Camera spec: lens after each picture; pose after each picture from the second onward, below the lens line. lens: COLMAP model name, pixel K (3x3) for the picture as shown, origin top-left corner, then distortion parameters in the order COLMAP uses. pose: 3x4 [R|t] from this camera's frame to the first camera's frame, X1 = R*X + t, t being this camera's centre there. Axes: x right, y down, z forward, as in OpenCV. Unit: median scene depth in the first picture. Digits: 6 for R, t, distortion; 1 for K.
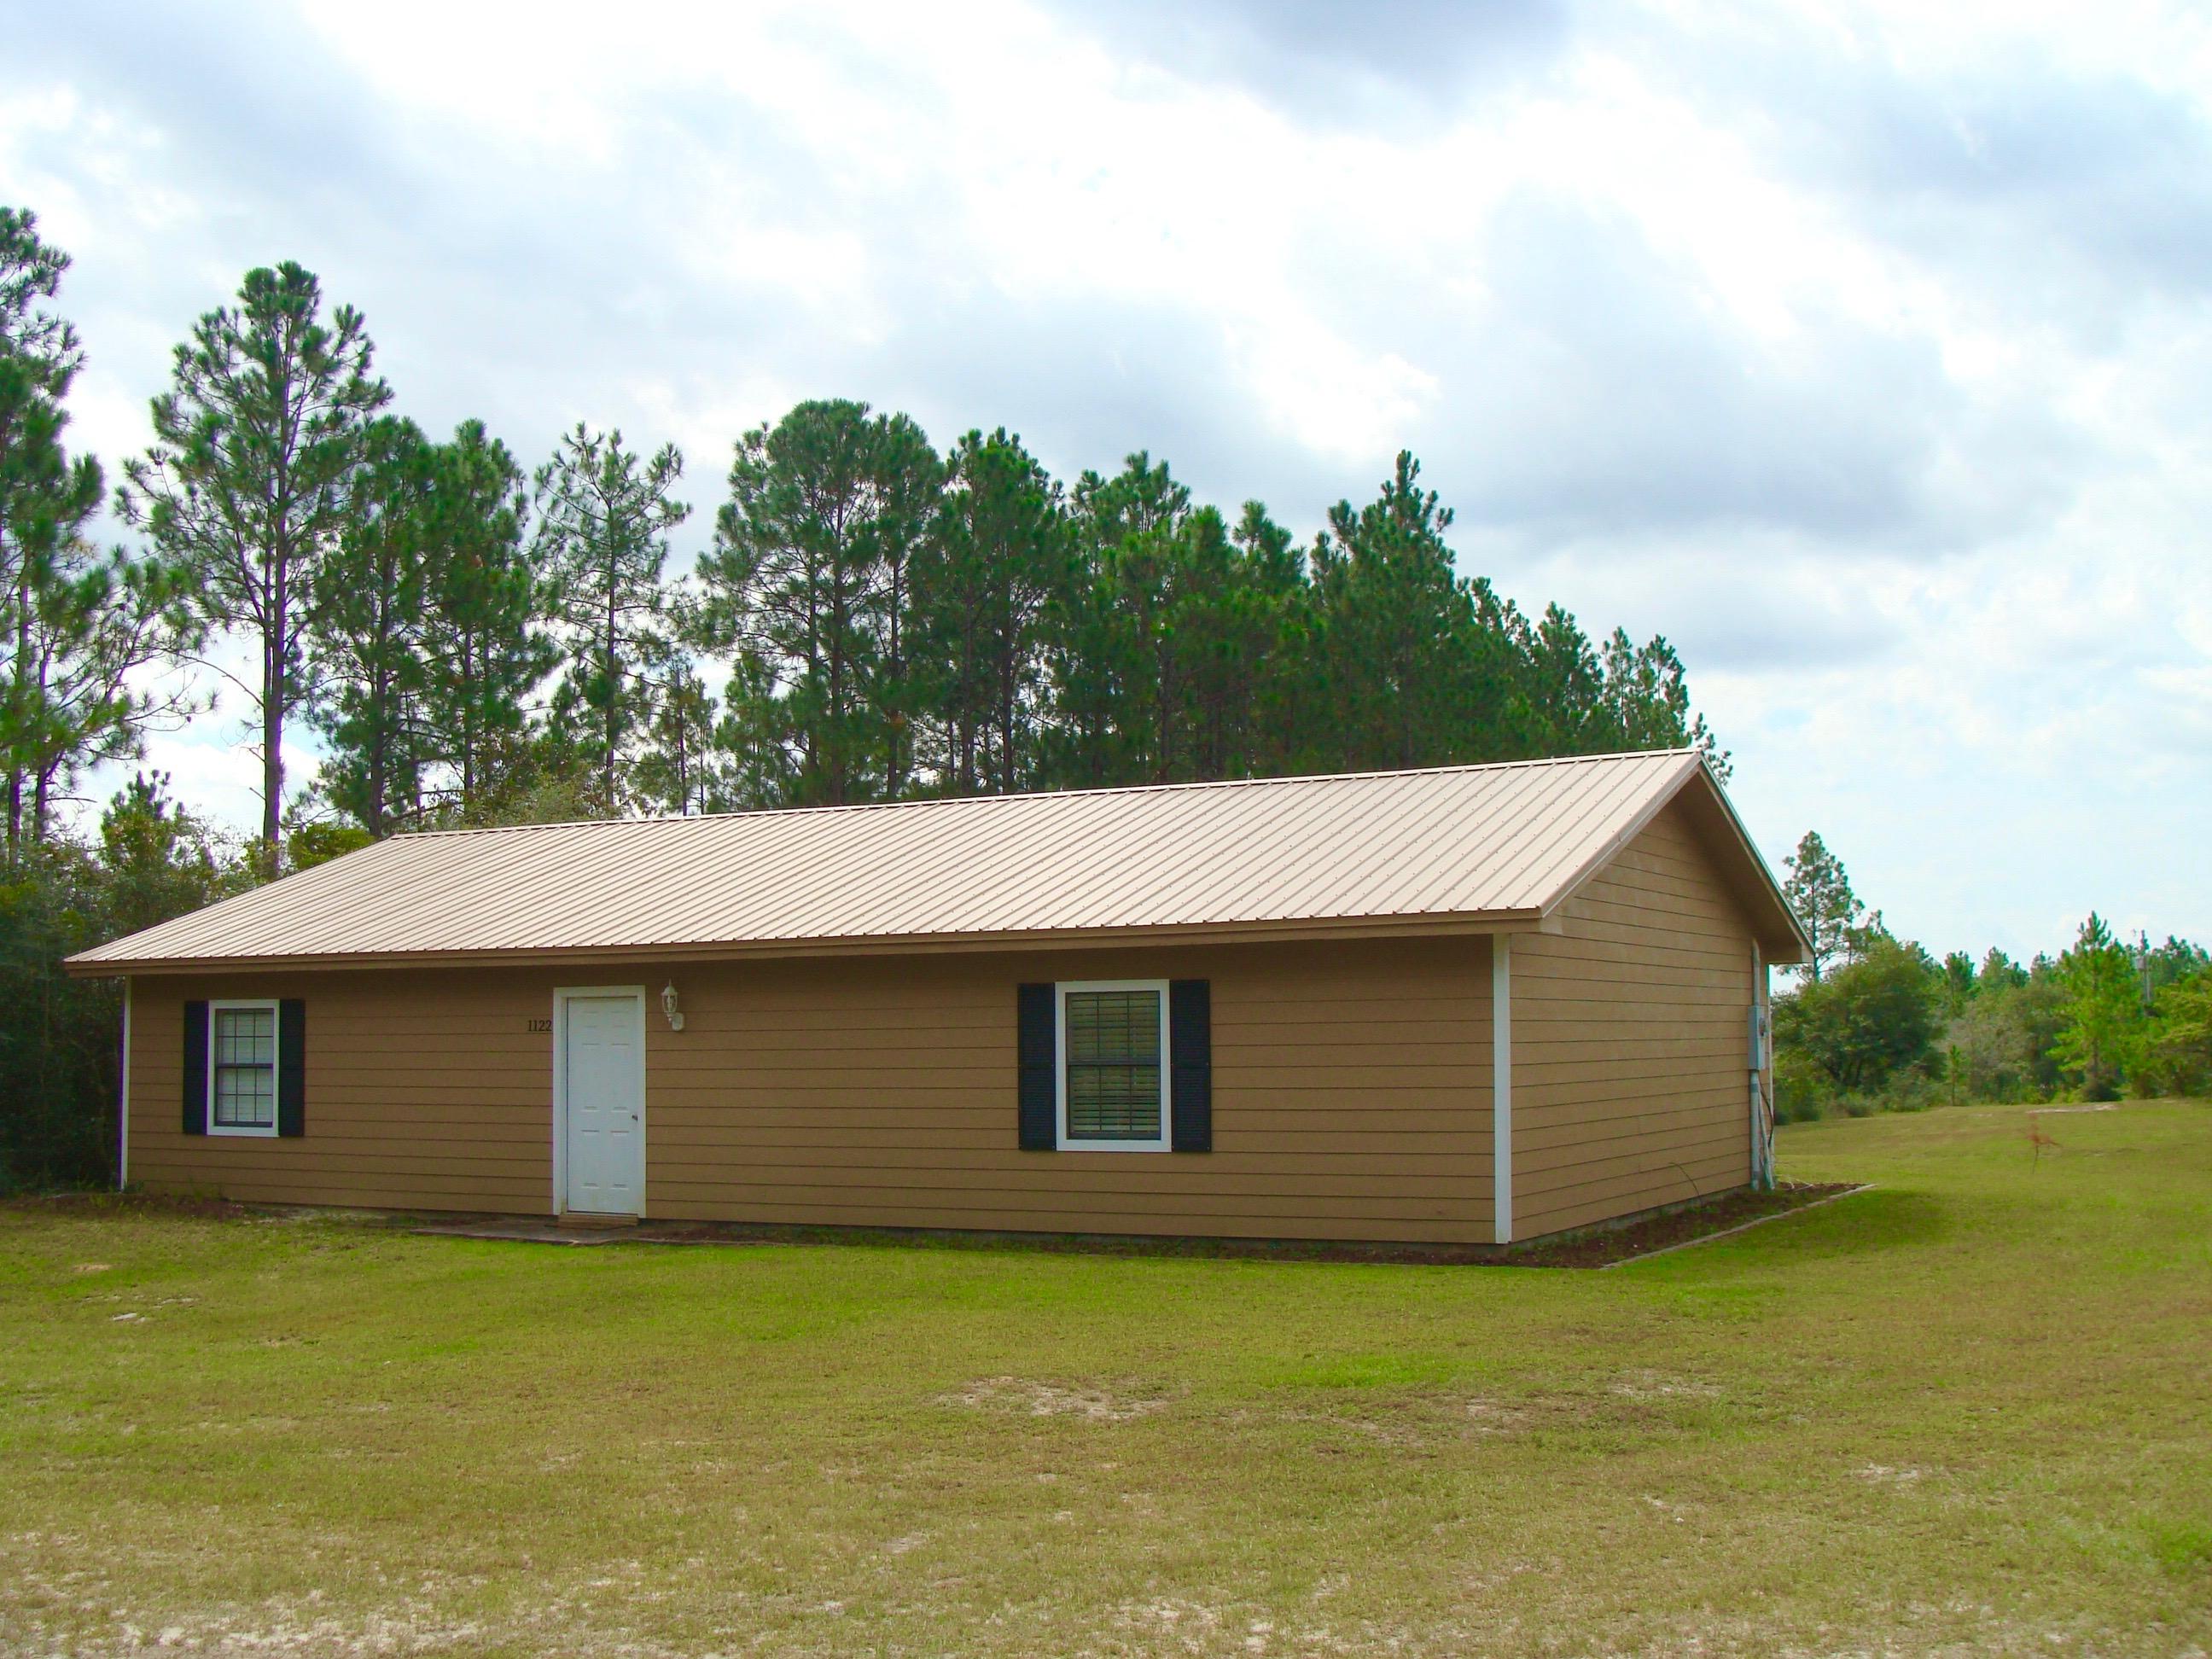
lens RADIAL K [[2381.5, 0, 1298.1], [0, 2381.5, 821.2], [0, 0, 1]] dist [0.165587, -0.003666]
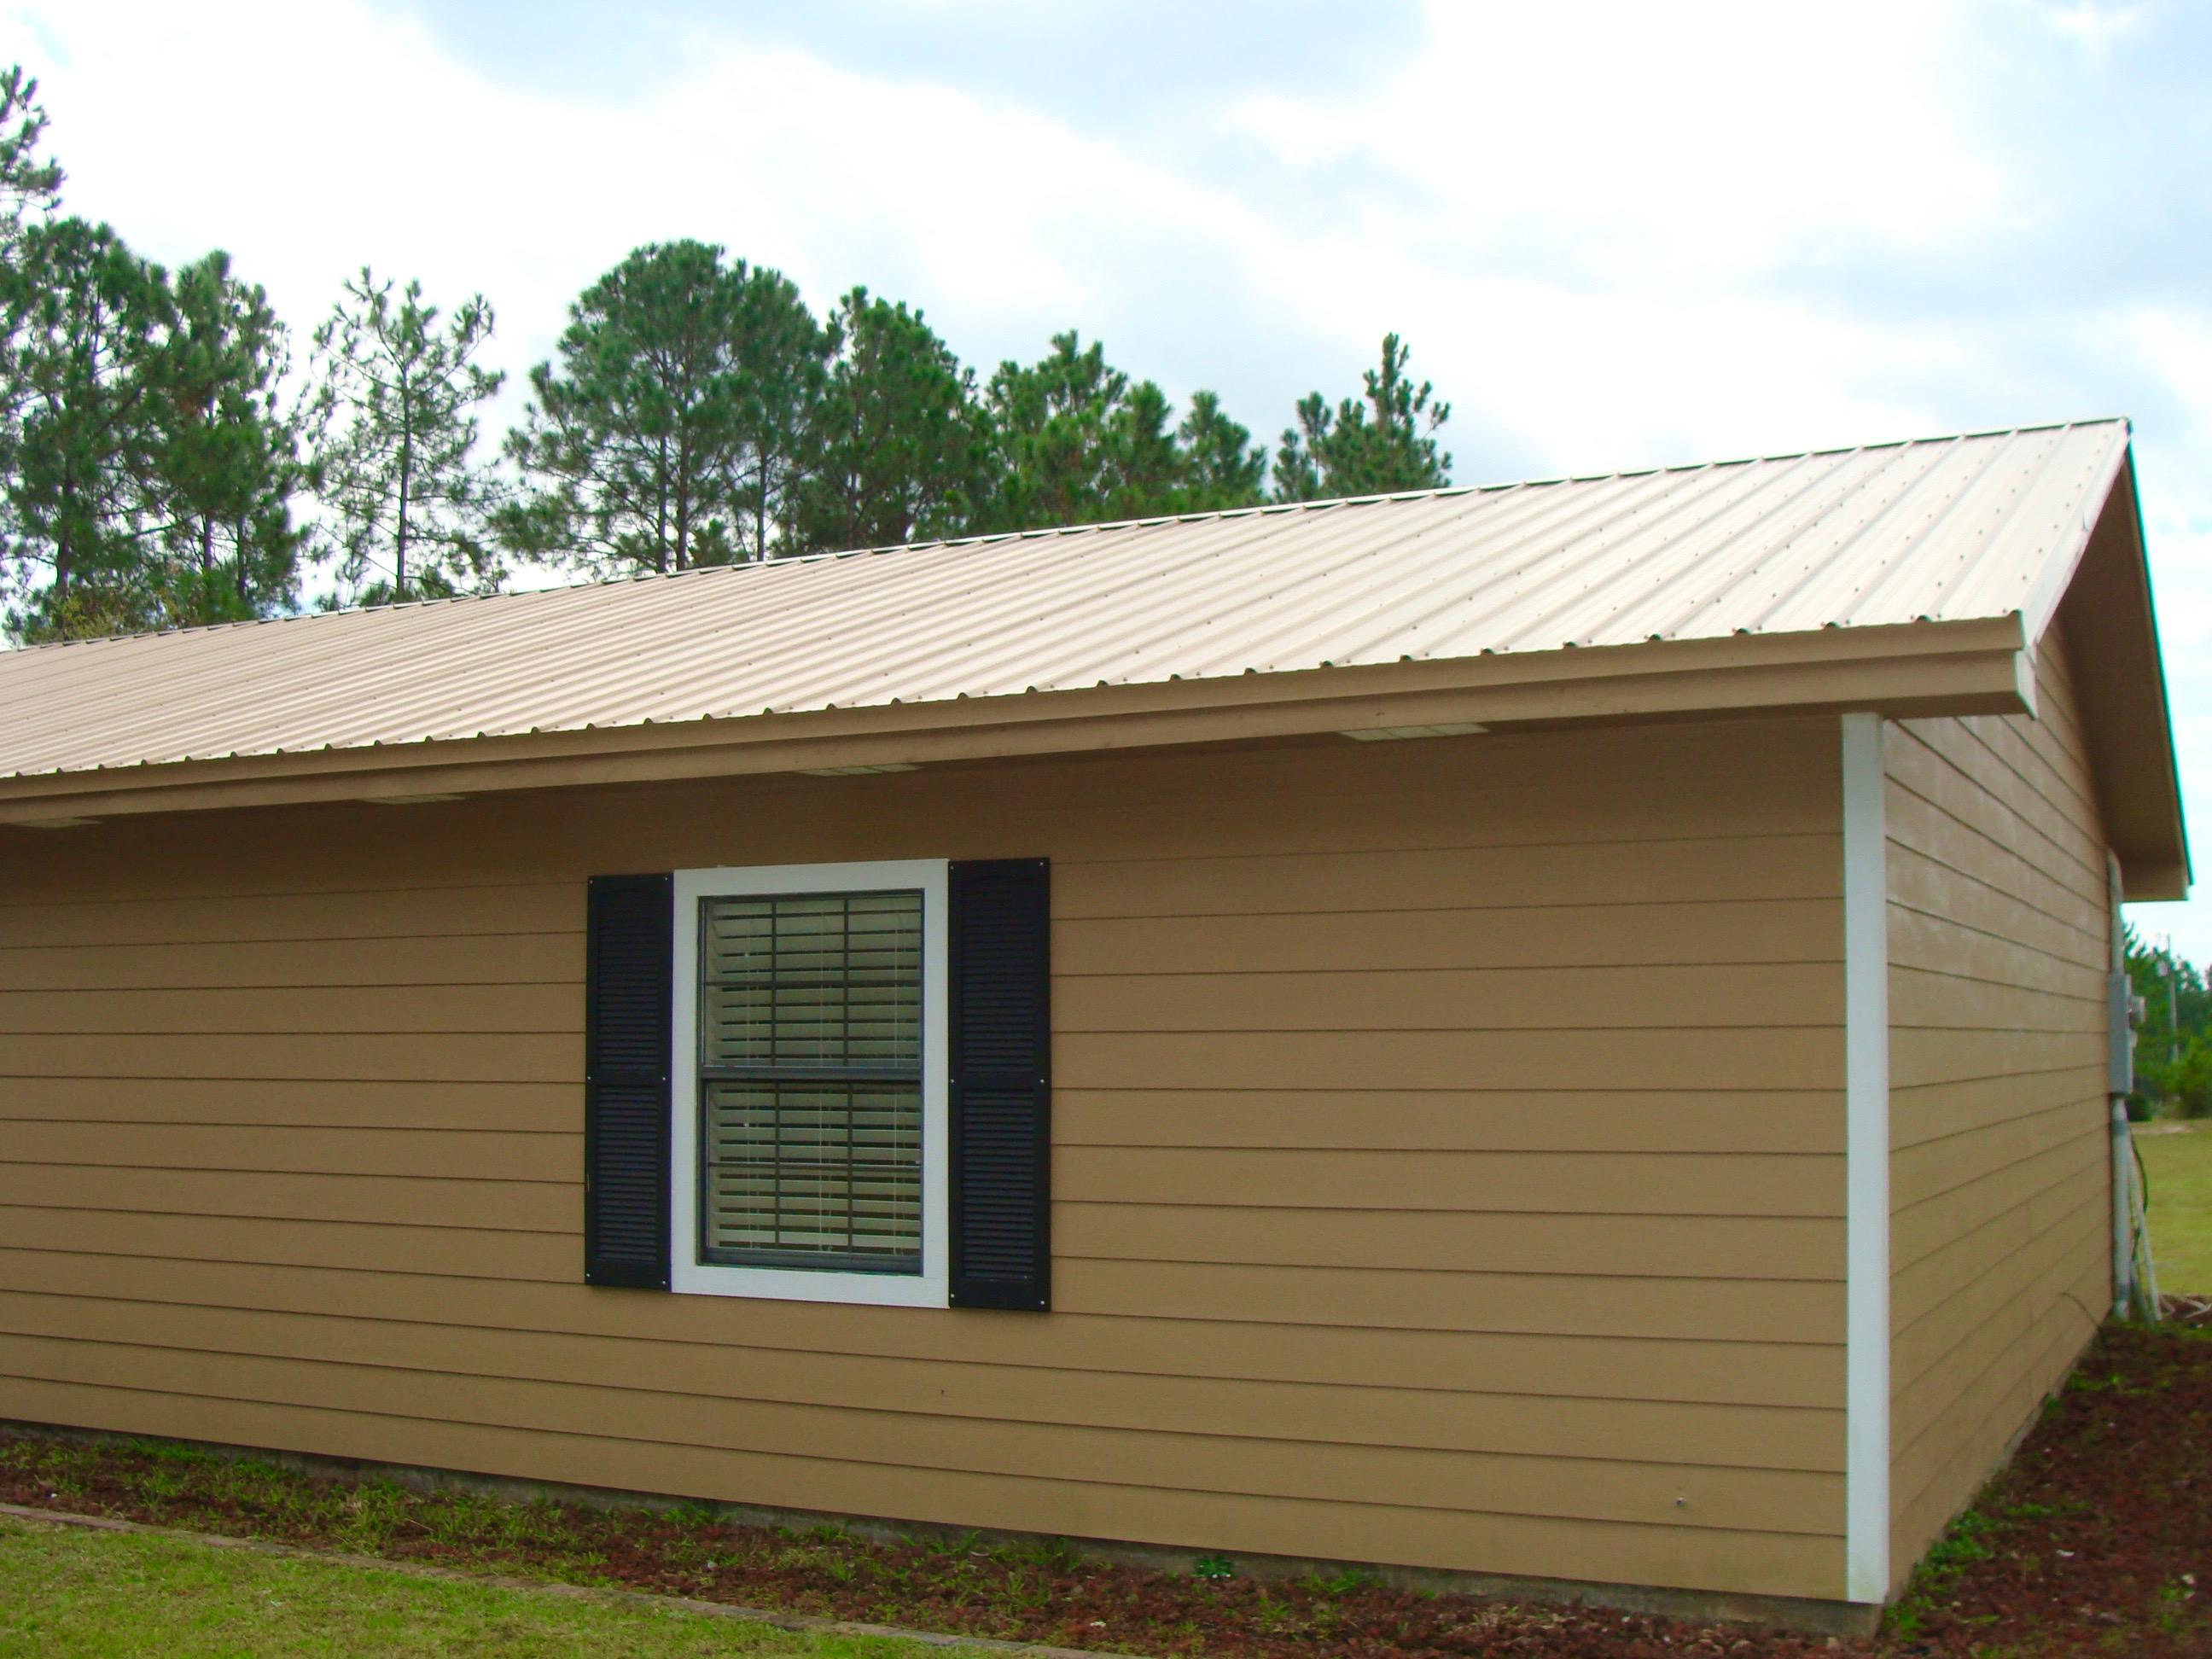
lens RADIAL K [[2414.8, 0, 1106.0], [0, 2414.8, 829.5], [0, 0, 1]] dist [0.018090, 0.011504]
pose [[0.998091, 0.003853, -0.061645, -0.001507], [-0.003885, 0.999992, -0.000405, 0.021031], [0.061643, 0.000644, 0.998098, 0.209241]]
